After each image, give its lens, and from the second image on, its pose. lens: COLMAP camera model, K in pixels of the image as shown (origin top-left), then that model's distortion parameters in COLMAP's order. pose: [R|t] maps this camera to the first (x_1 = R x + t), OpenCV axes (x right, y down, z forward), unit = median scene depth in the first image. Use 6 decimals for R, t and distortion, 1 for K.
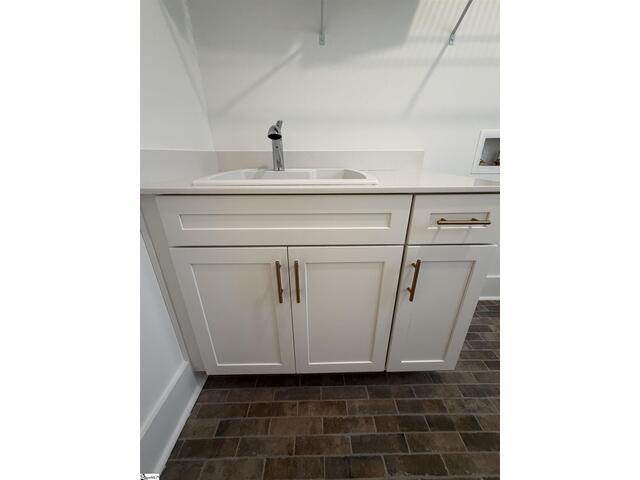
lens RADIAL K [[212.1, 0, 318.4], [0, 212.1, 240.6], [0, 0, 1]] dist [0.003052, 0.000055]
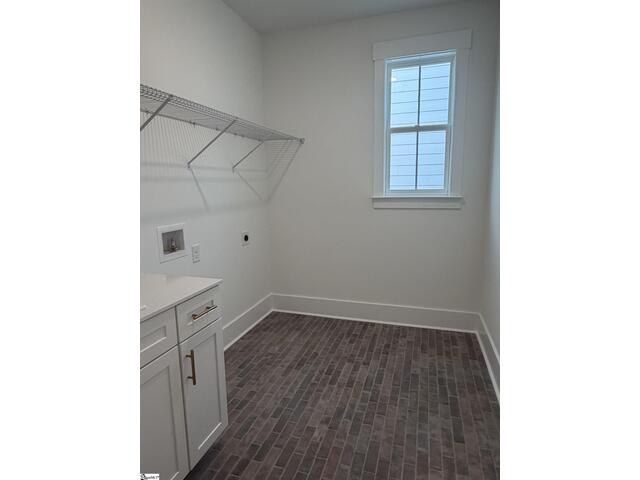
lens RADIAL K [[331.3, 0, 319.6], [0, 331.3, 239.1], [0, 0, 1]] dist [0.000359, 0.000084]
pose [[0.326920, -0.149860, 0.933095, -1.028222], [0.373500, 0.927454, 0.018094, -0.272815], [-0.868114, 0.342596, 0.359175, -0.633301]]
